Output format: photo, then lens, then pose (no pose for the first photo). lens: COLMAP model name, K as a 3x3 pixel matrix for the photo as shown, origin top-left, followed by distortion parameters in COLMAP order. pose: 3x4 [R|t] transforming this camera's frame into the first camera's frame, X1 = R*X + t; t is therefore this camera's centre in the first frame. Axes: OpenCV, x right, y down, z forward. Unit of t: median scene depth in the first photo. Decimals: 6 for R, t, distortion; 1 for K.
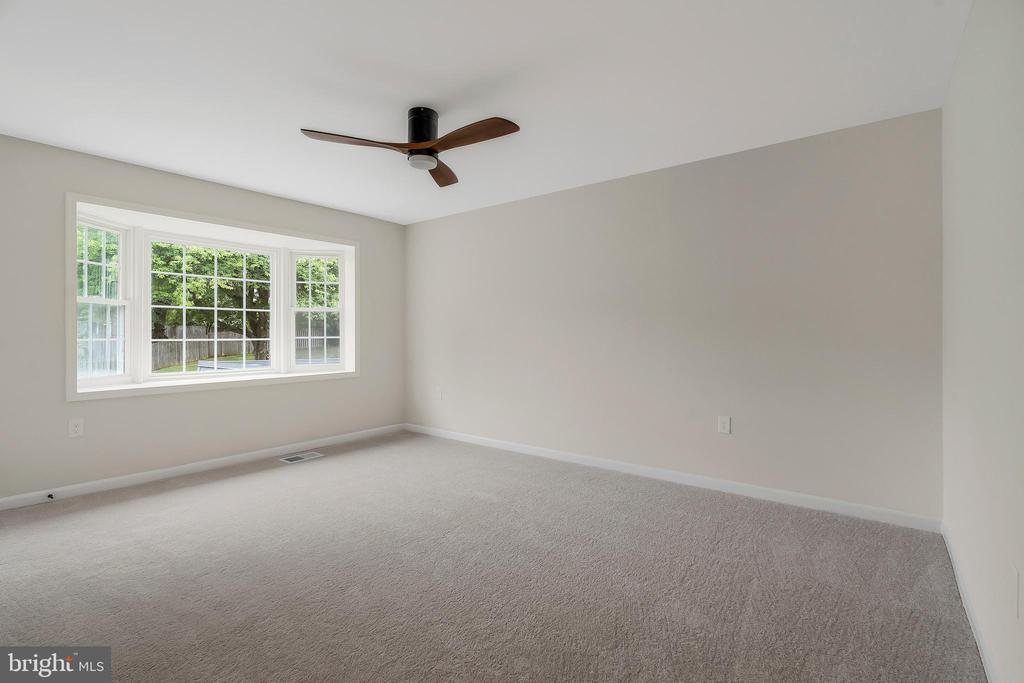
lens RADIAL K [[440.7, 0, 512.0], [0, 440.7, 341.5], [0, 0, 1]] dist [0.000109, 0.000001]
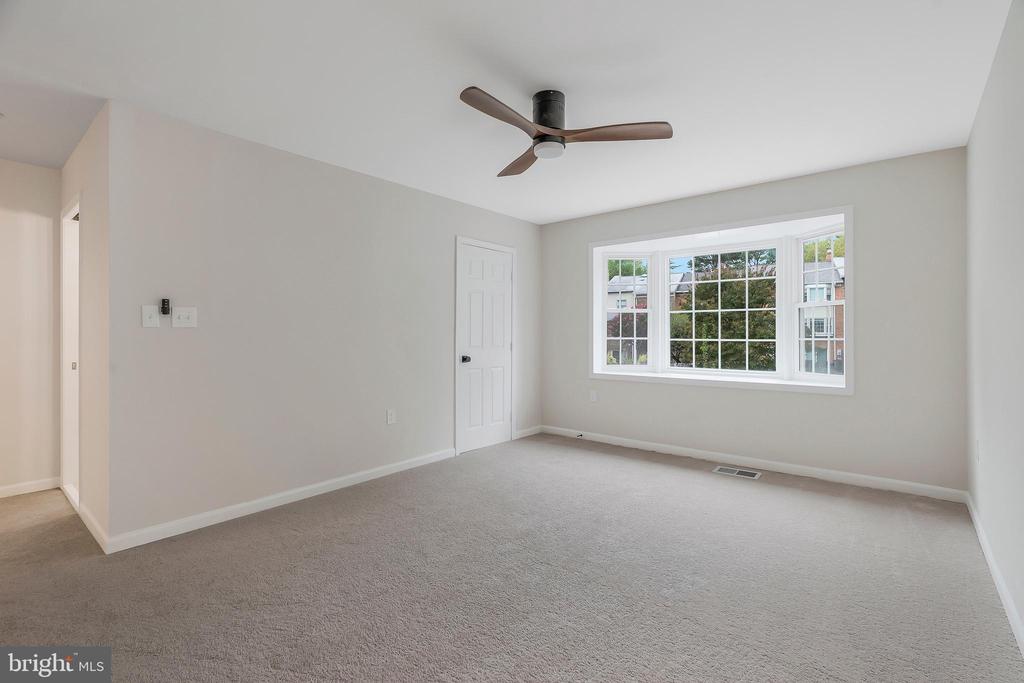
lens RADIAL K [[473.2, 0, 512.0], [0, 473.2, 341.5], [0, 0, 1]] dist [0.000150, 0.000091]
pose [[0.008293, 0.016359, -0.999832, 0.431575], [-0.017963, 0.999707, 0.016208, -0.009930], [0.999804, 0.017826, 0.008585, 0.471299]]
